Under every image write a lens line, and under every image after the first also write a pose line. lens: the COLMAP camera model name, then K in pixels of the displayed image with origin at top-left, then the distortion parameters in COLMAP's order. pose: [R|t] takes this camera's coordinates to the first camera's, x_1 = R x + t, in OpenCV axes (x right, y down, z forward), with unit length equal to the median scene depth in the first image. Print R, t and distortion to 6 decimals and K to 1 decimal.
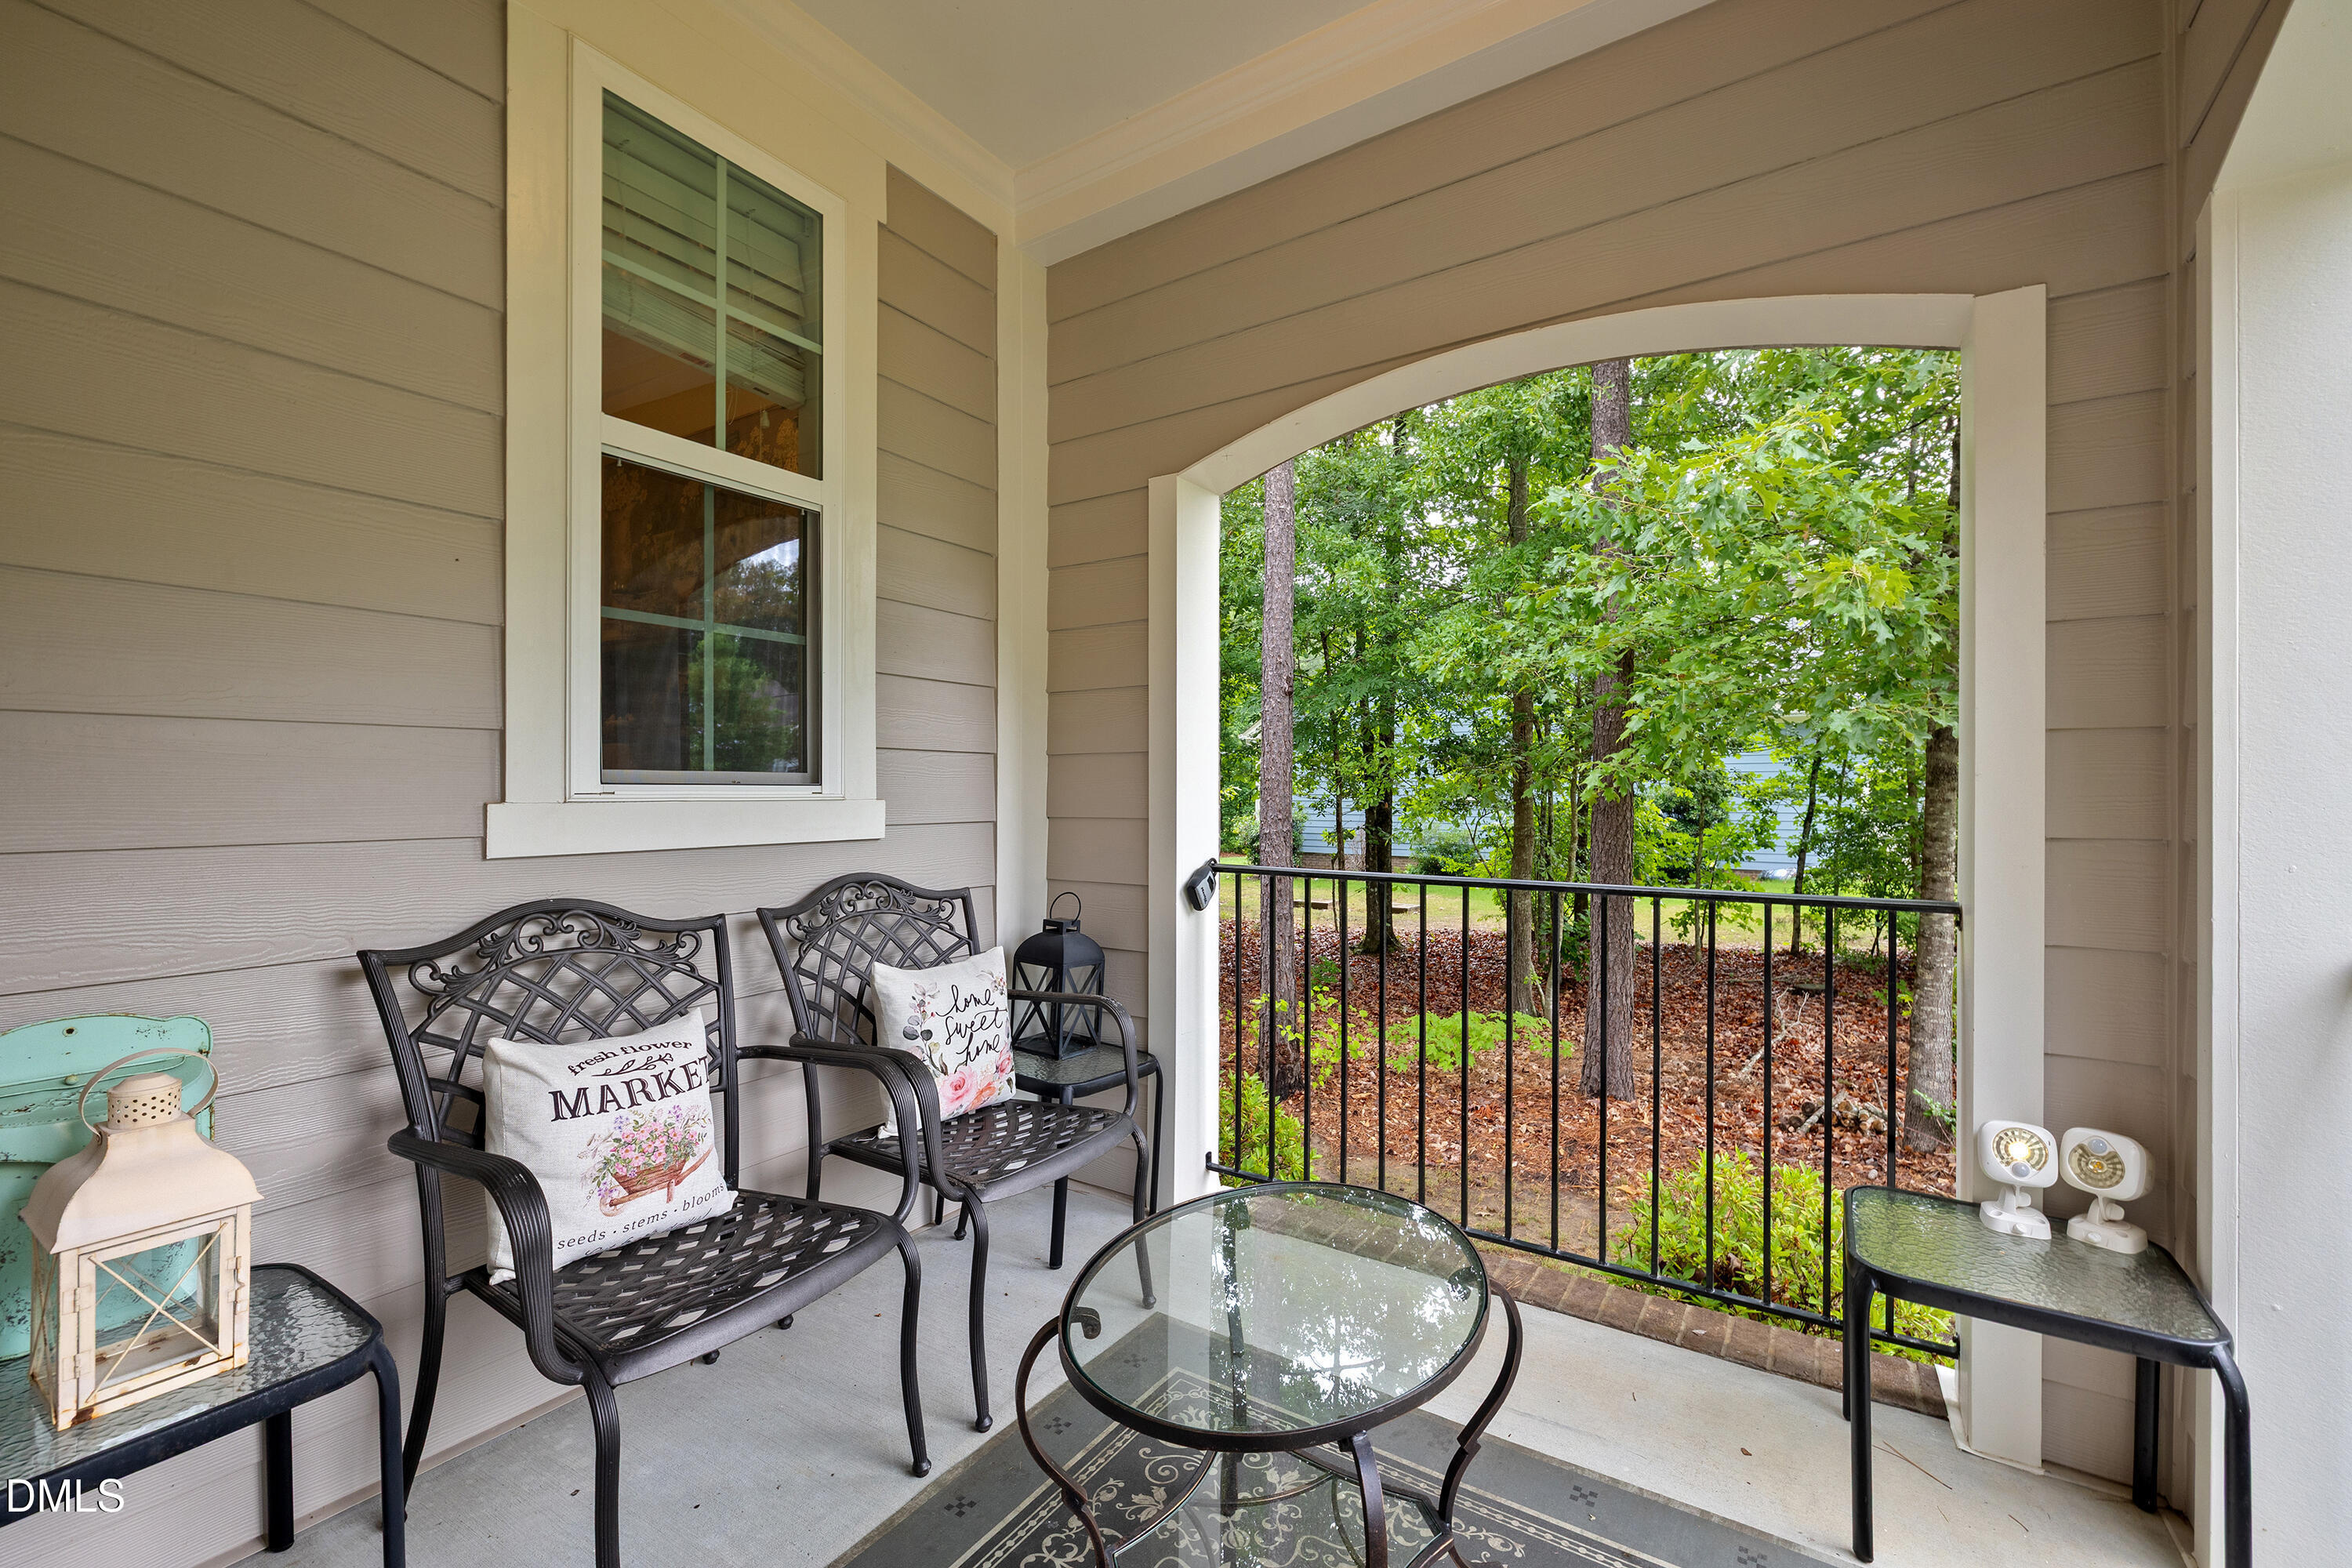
lens RADIAL K [[976.3, 0, 1213.3], [0, 976.3, 809.7], [0, 0, 1]] dist [0.002440, 0.000315]
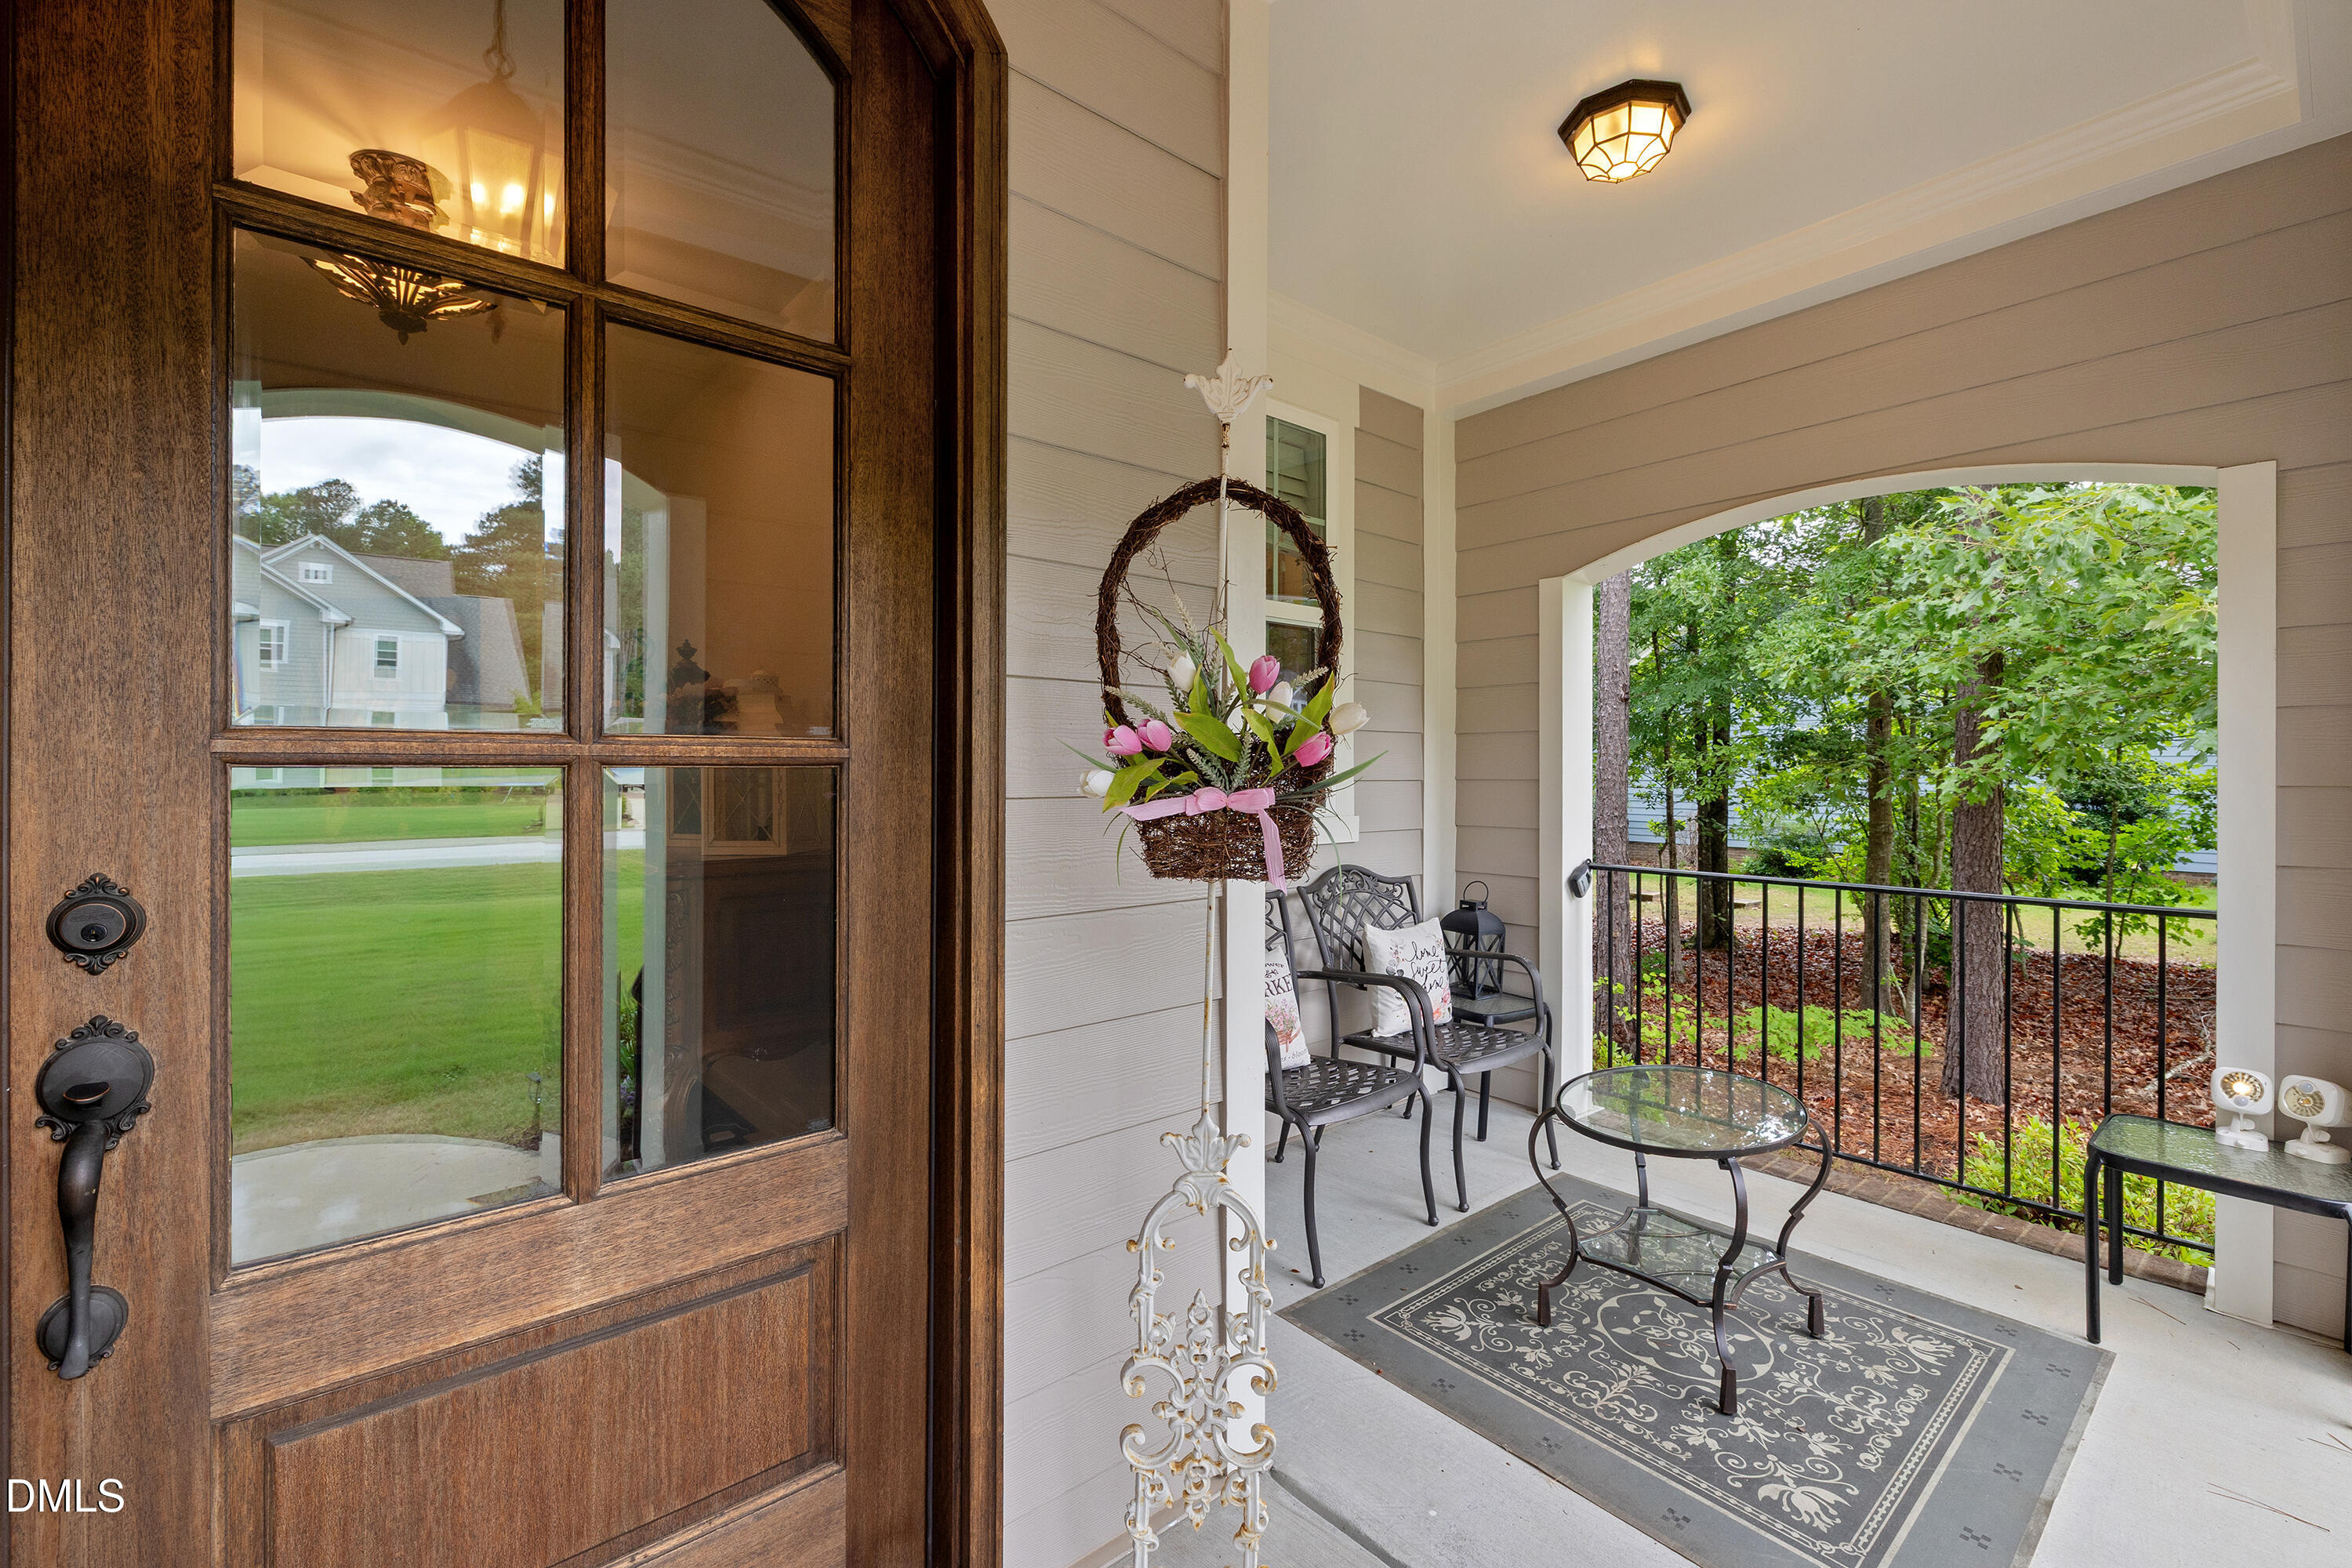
lens RADIAL K [[964.8, 0, 1221.7], [0, 964.8, 785.4], [0, 0, 1]] dist [0.001336, 0.000111]
pose [[0.955316, 0.000703, -0.295587, -0.084515], [-0.003324, 0.999960, -0.008363, -0.035623], [0.295569, 0.008972, 0.955279, -0.384593]]
